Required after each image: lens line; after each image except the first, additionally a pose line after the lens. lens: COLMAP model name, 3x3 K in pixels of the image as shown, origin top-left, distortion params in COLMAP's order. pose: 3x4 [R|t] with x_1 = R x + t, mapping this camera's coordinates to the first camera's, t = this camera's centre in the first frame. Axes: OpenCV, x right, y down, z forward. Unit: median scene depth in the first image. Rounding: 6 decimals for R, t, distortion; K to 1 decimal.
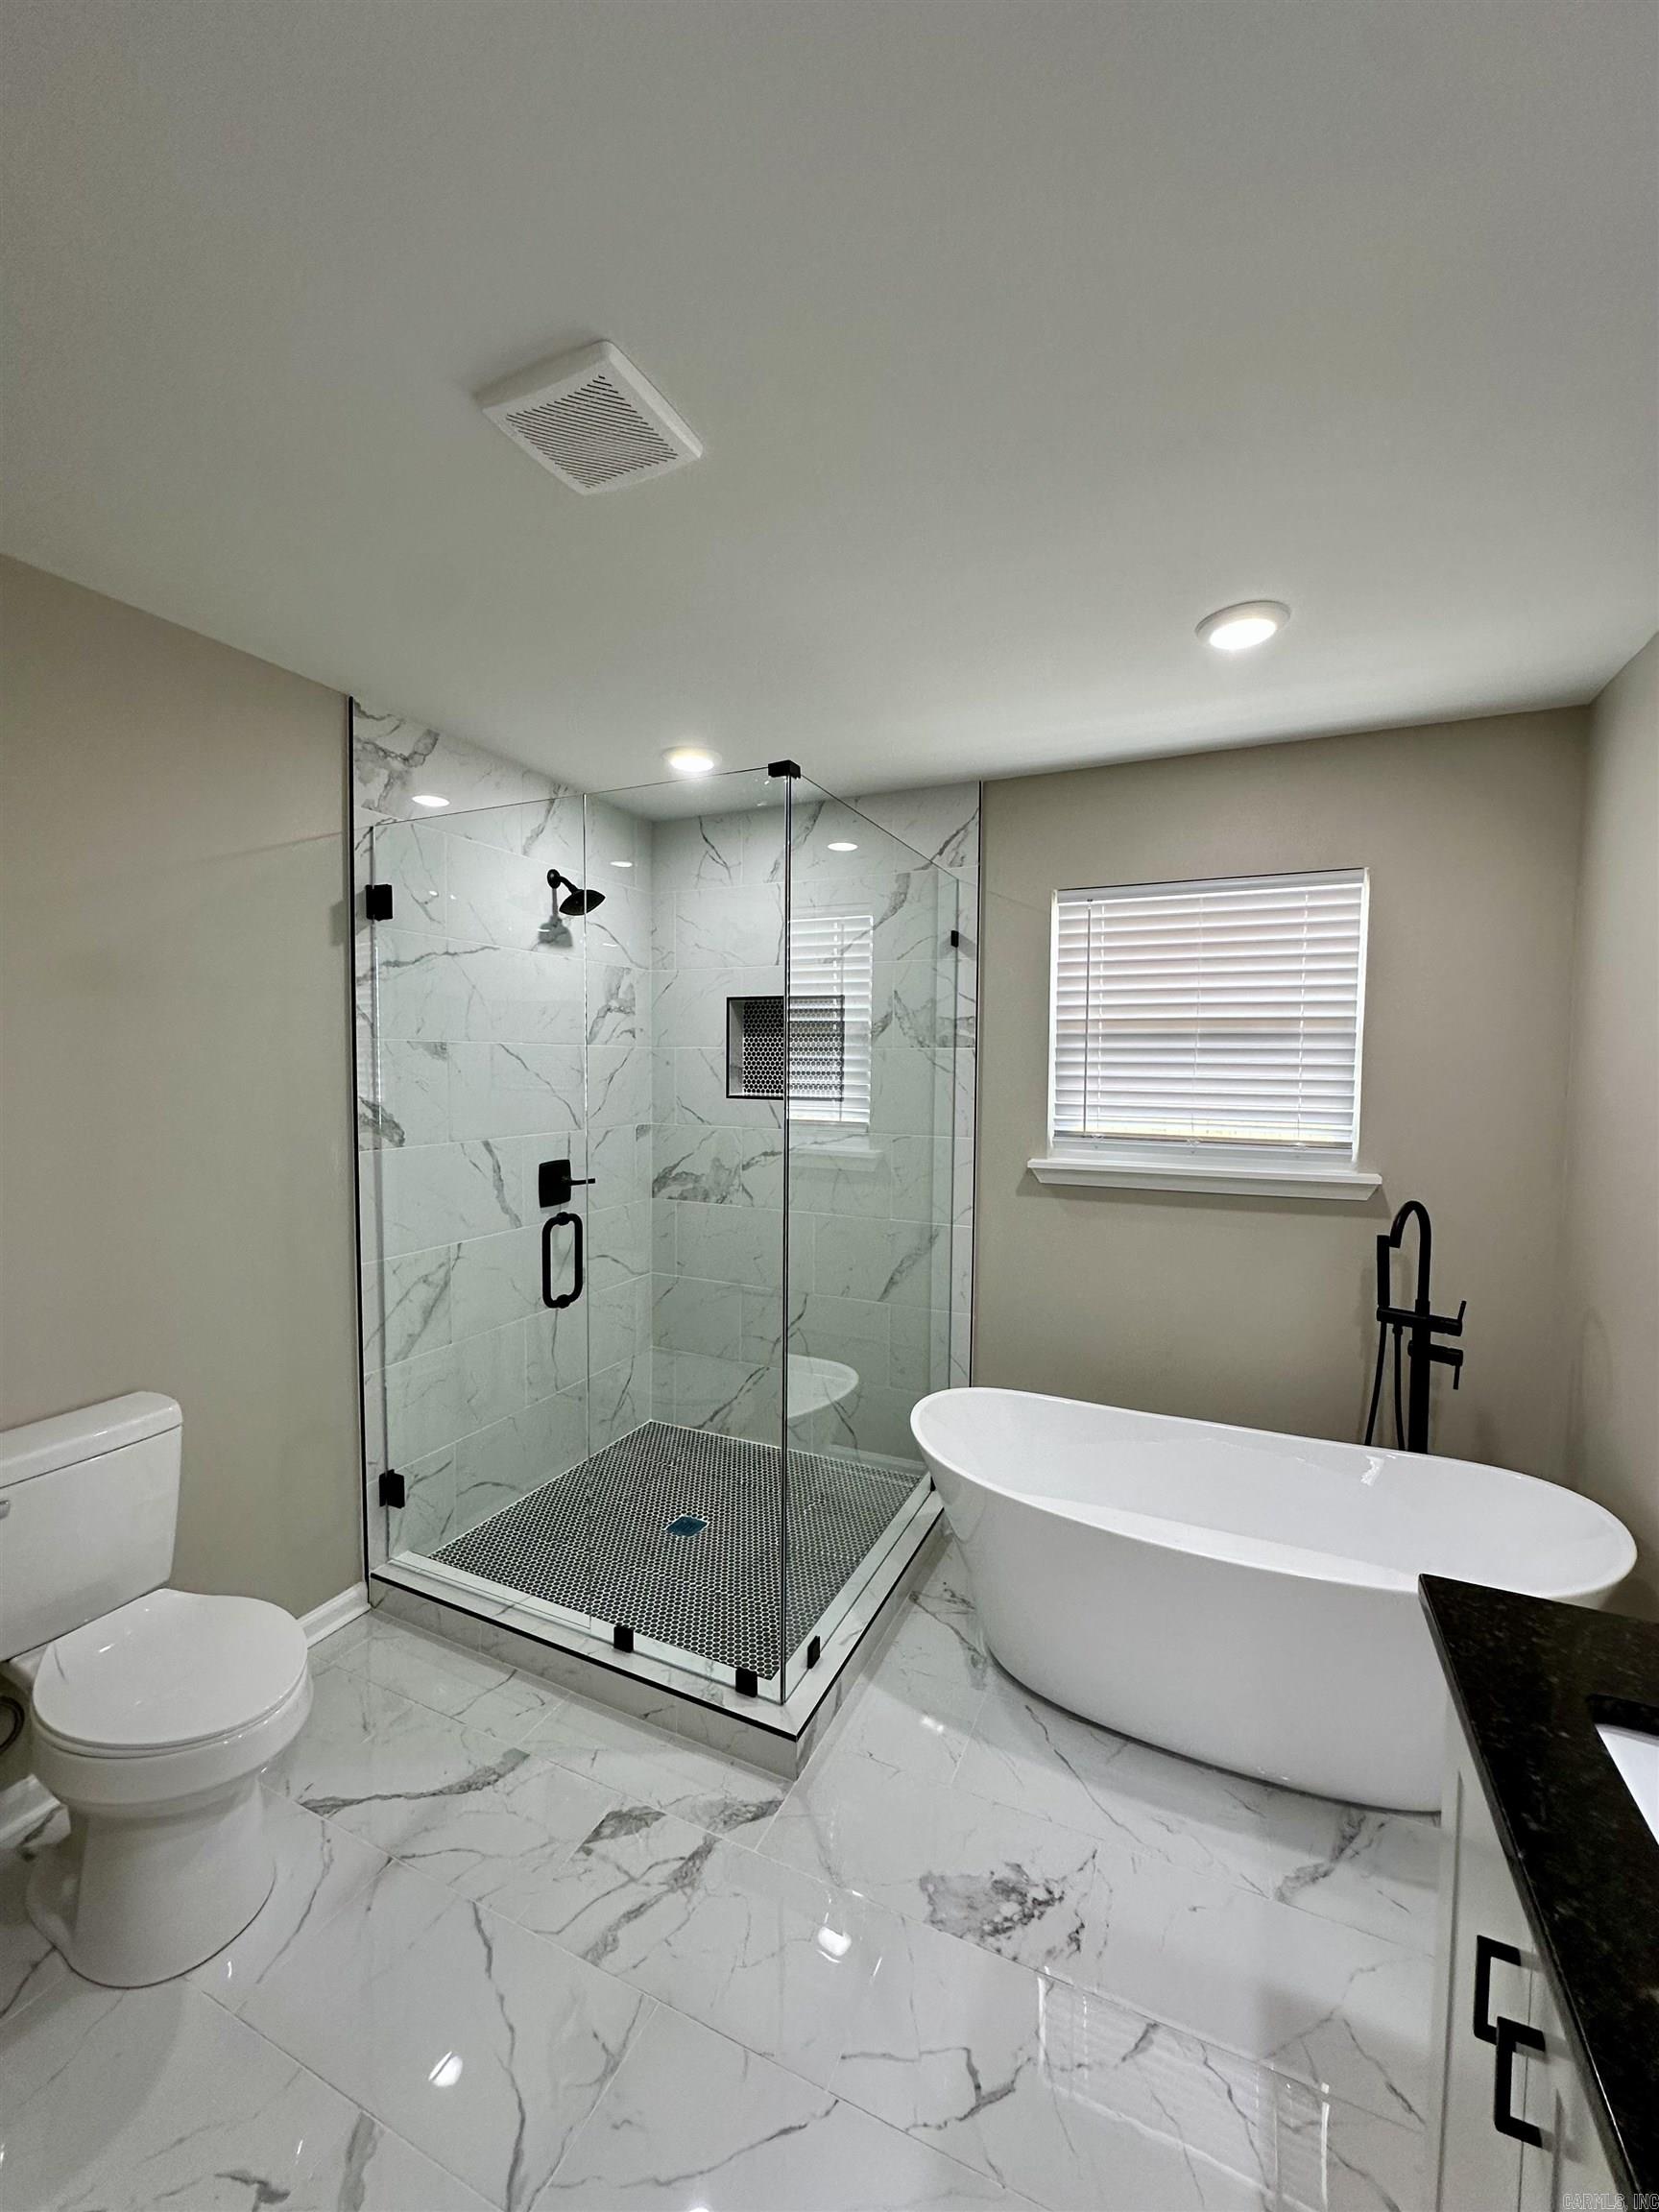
lens RADIAL K [[883.7, 0, 829.5], [0, 883.7, 1106.0], [0, 0, 1]] dist [-0.005736, 0.001153]
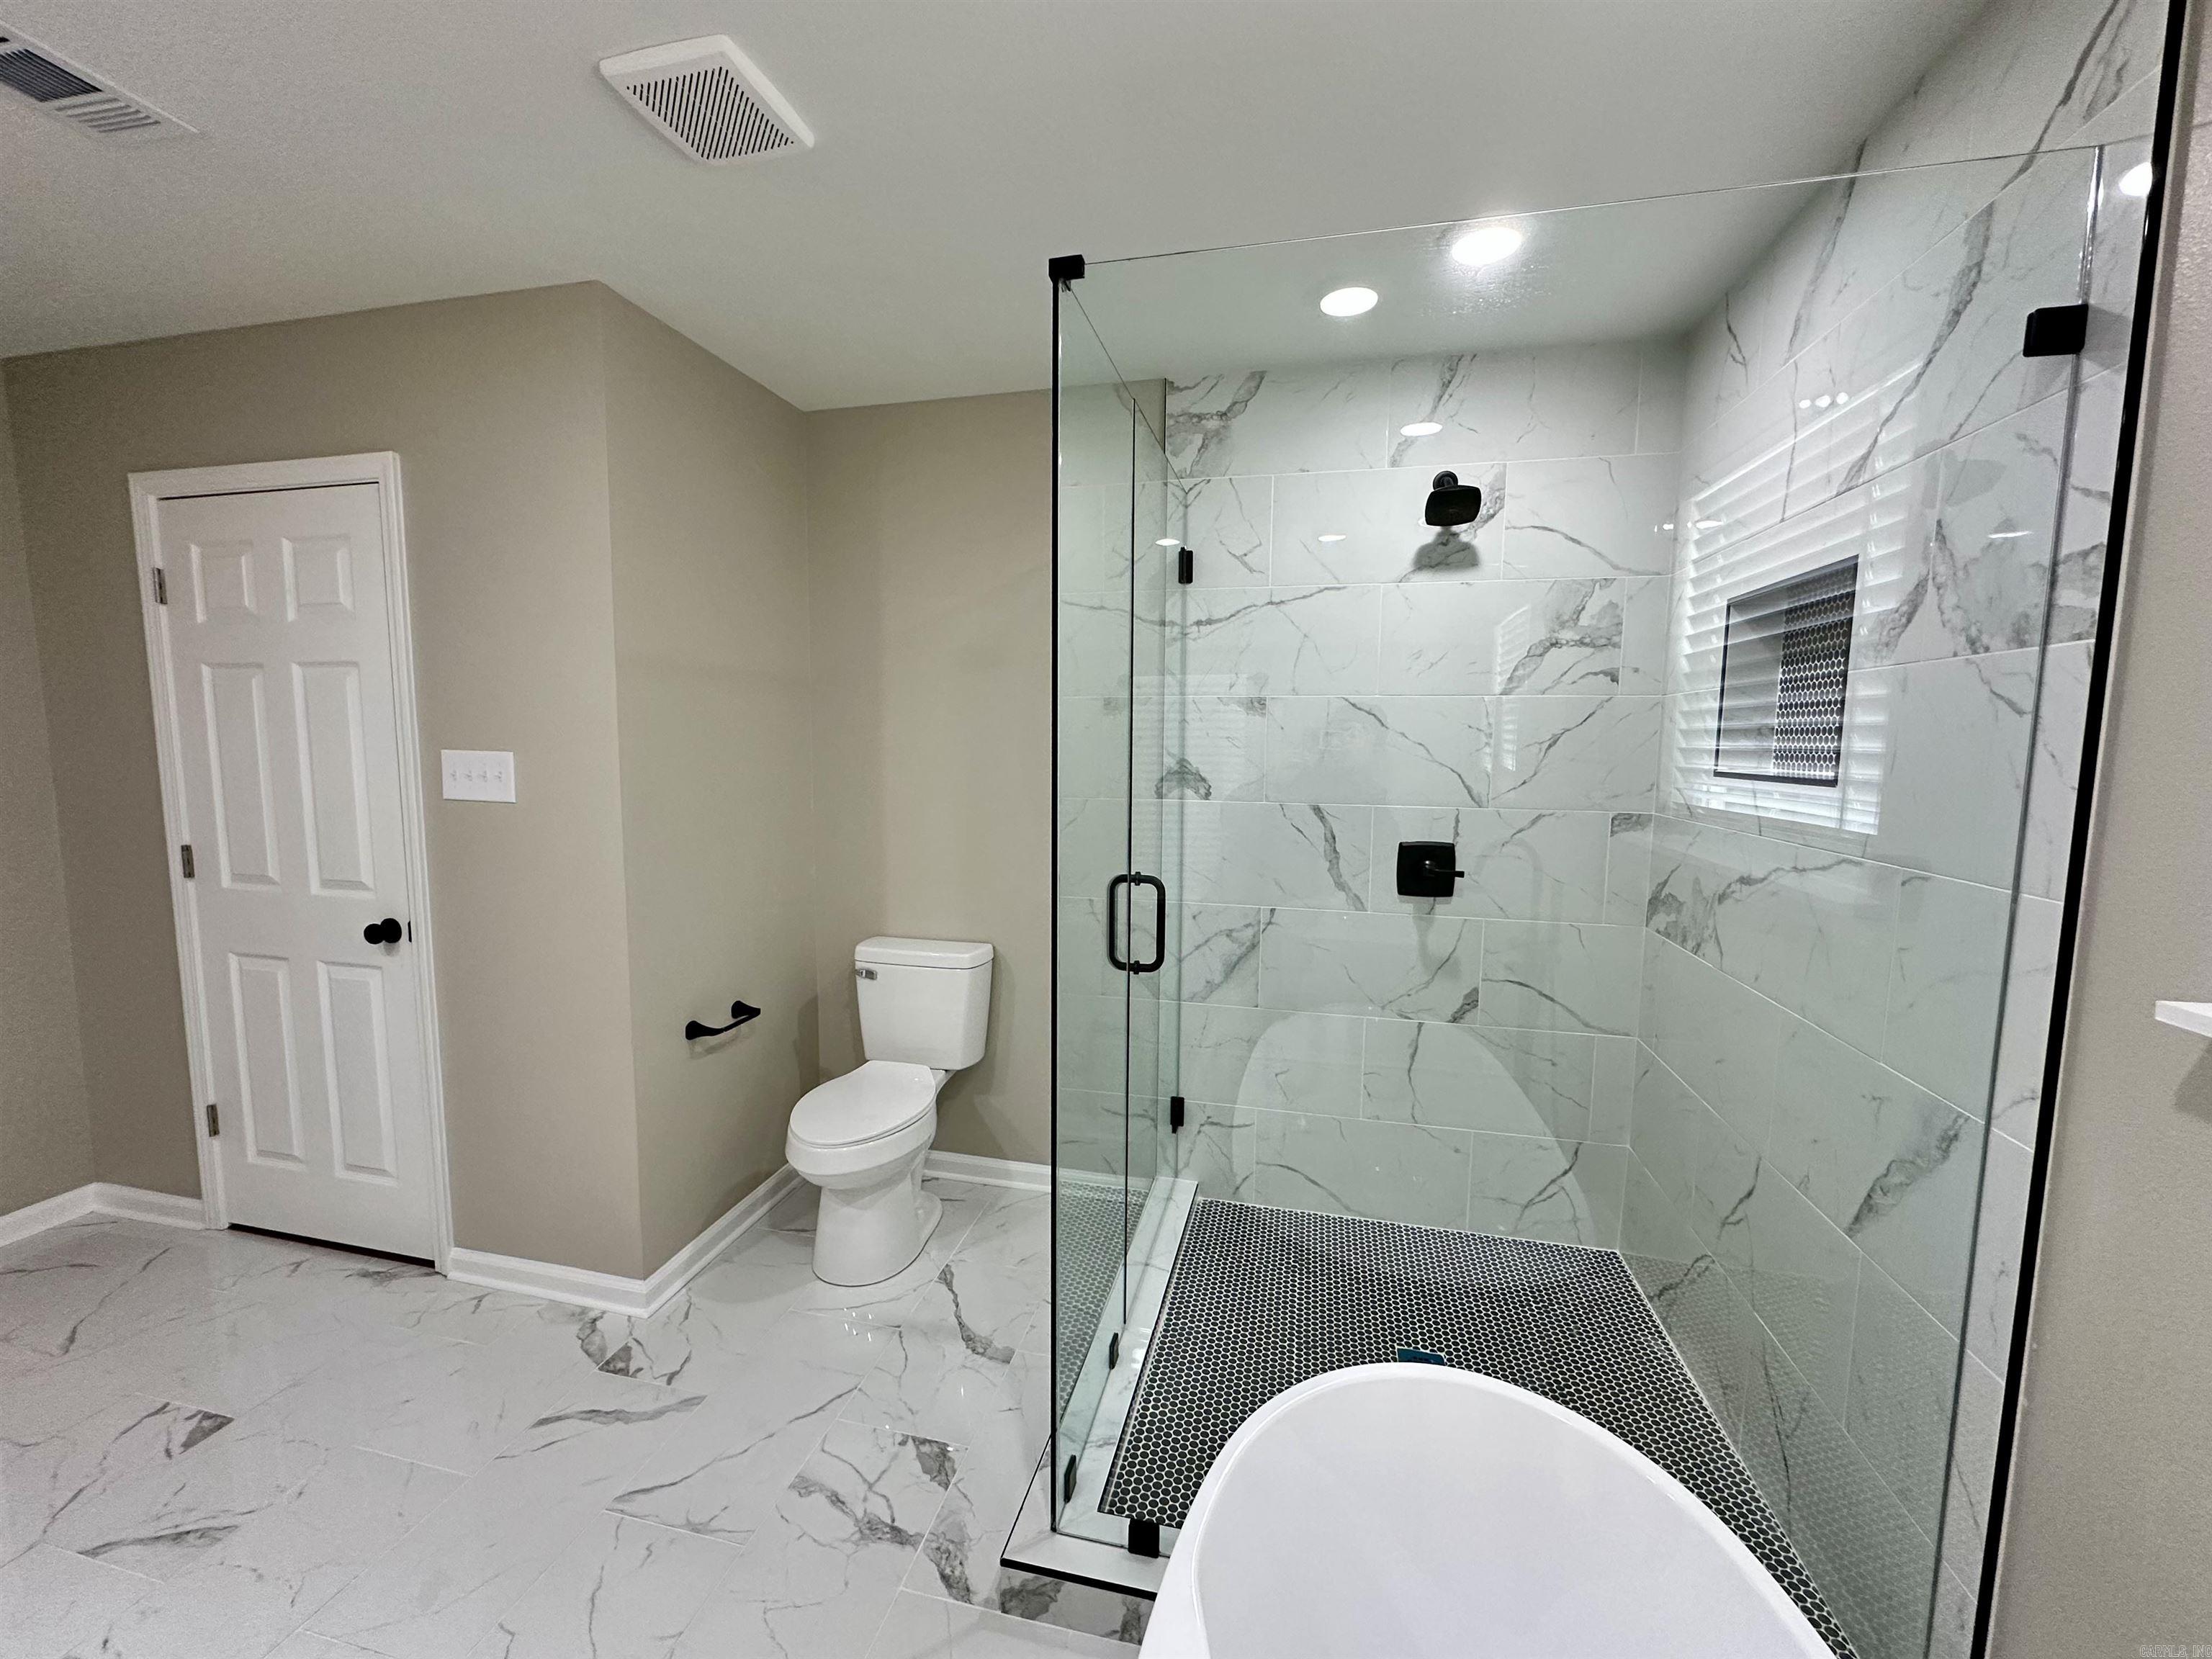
lens RADIAL K [[883.7, 0, 1102.9], [0, 883.7, 827.2], [0, 0, 1]] dist [-0.005736, 0.001153]
pose [[0.192642, 0.090736, -0.977065, 0.497257], [-0.059061, 0.994983, 0.080755, 0.001507], [0.979490, 0.042149, 0.197035, 0.659462]]
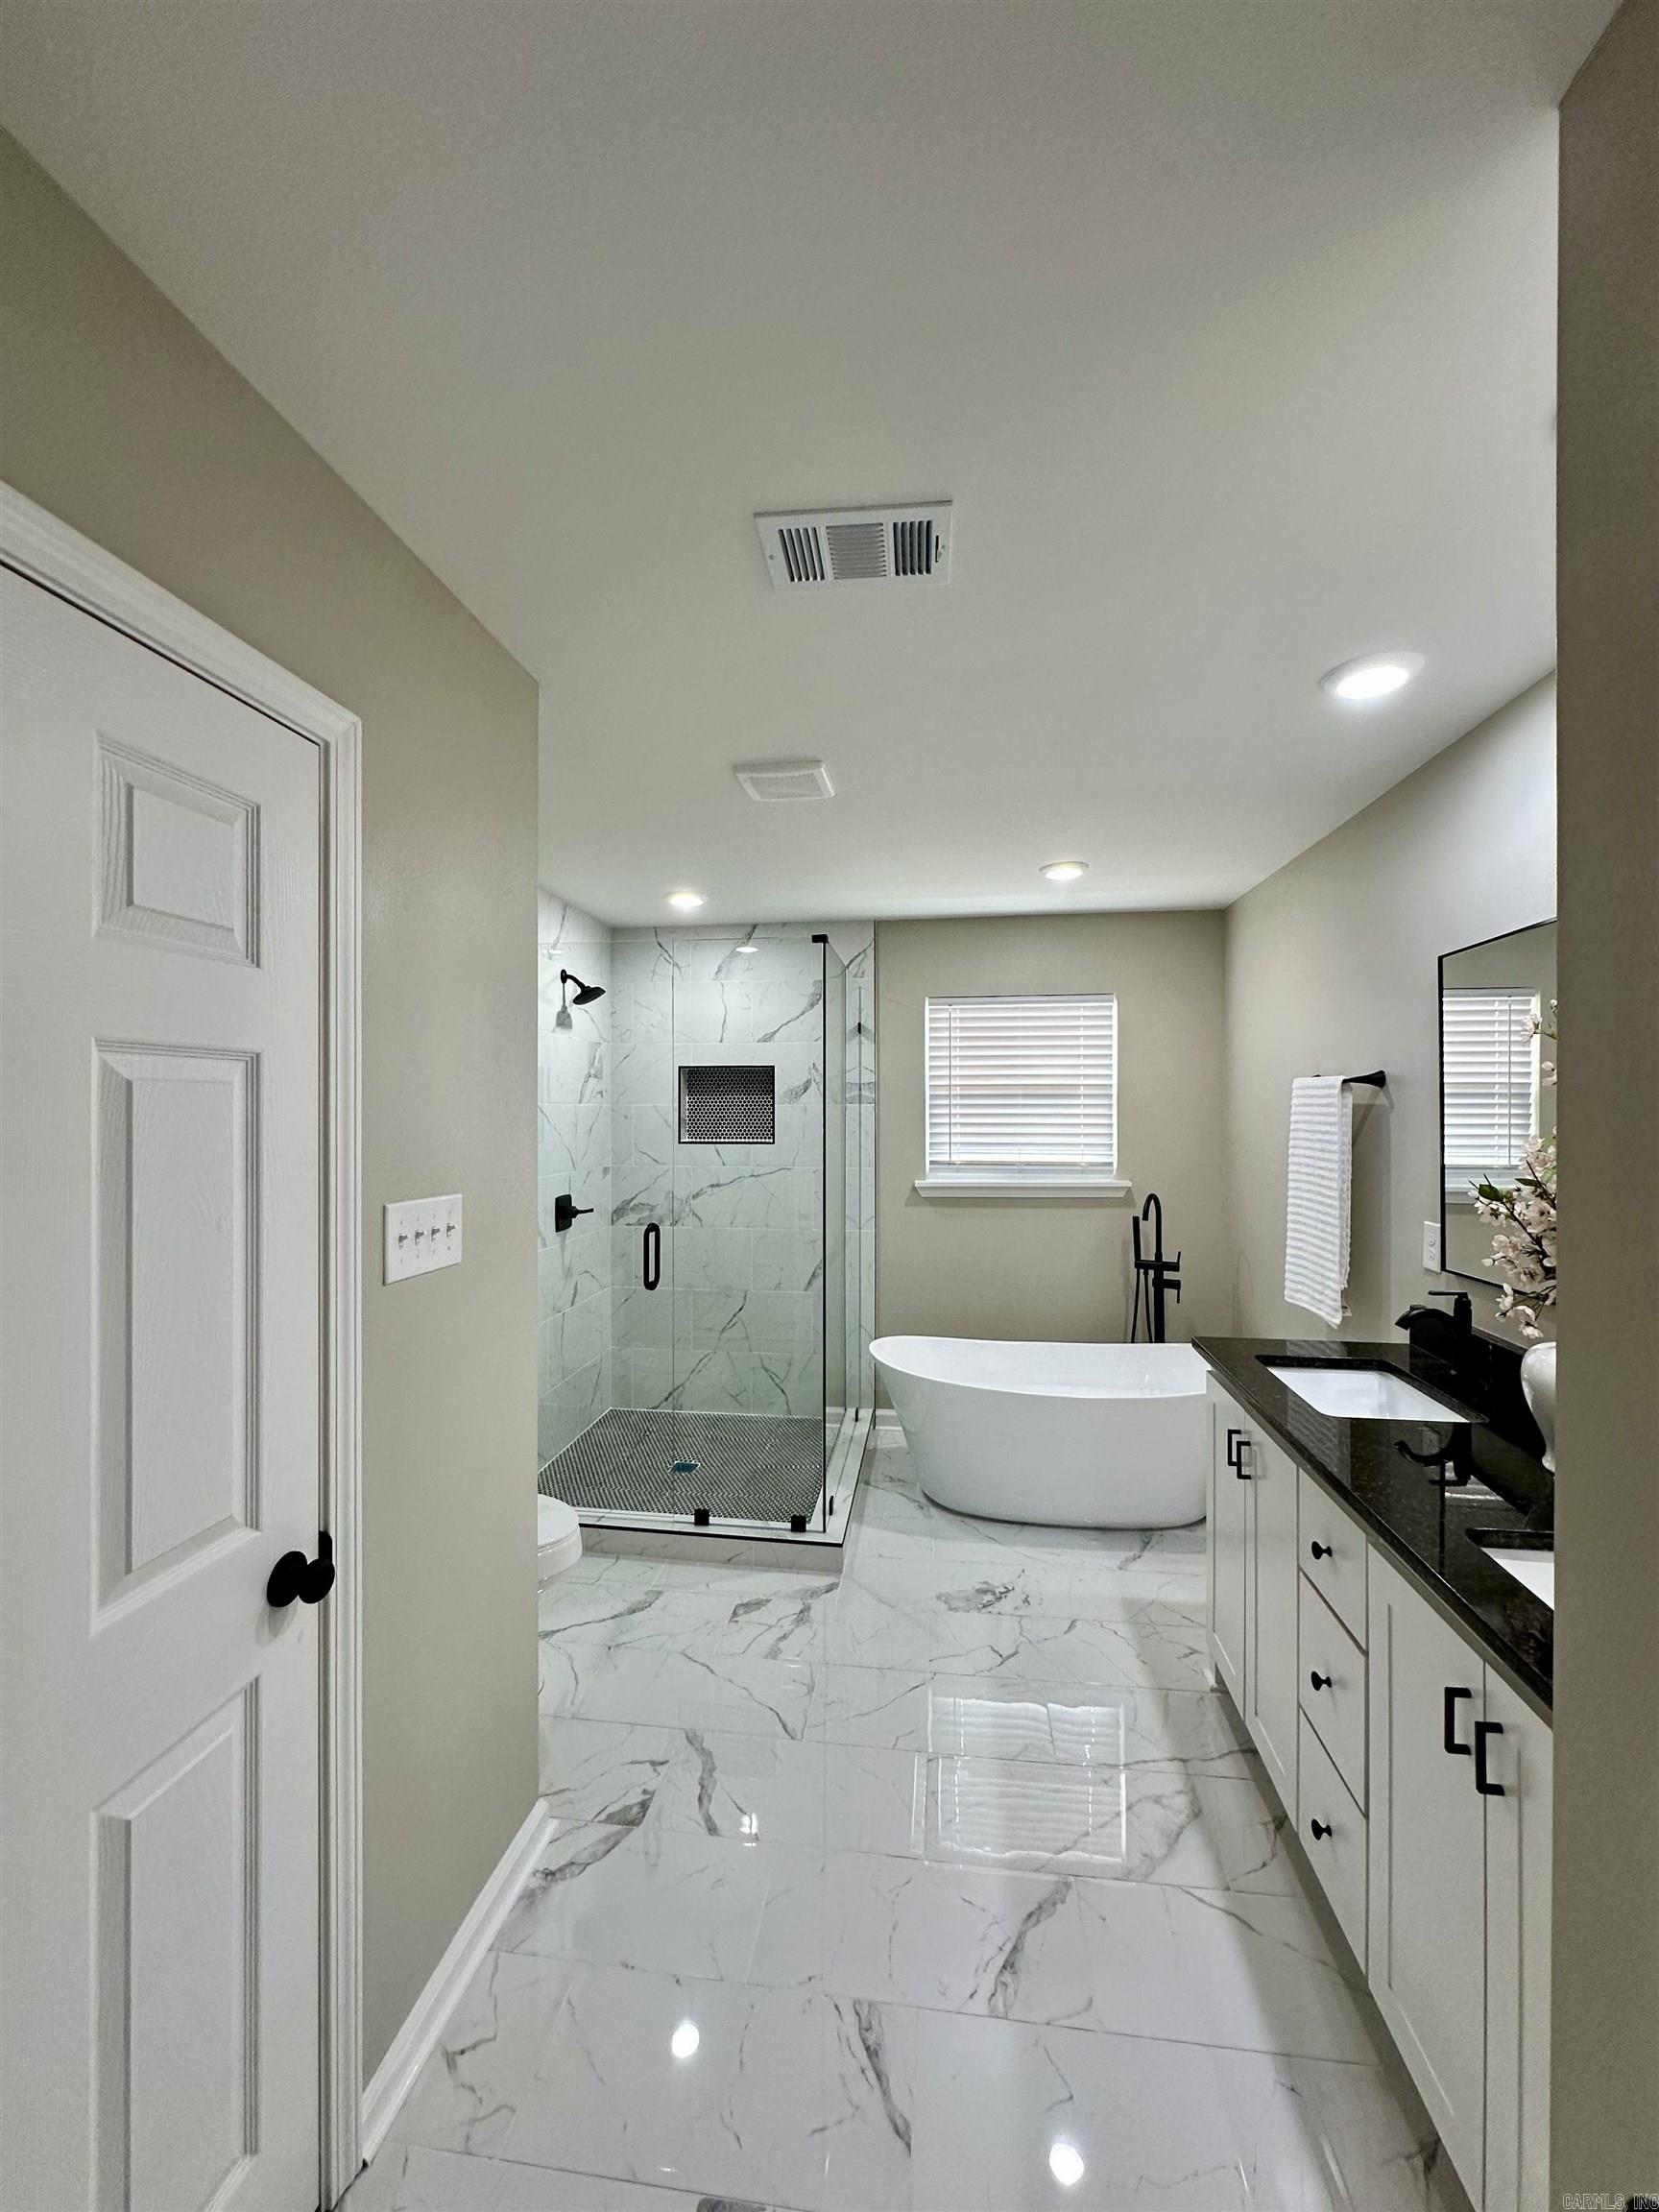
lens RADIAL K [[883.7, 0, 829.5], [0, 883.7, 1106.0], [0, 0, 1]] dist [-0.005736, 0.001153]
pose [[0.956854, -0.009011, 0.290431, -0.373153], [0.024295, 0.998500, -0.049062, 0.006152], [-0.289553, 0.054002, 0.955637, -0.399788]]
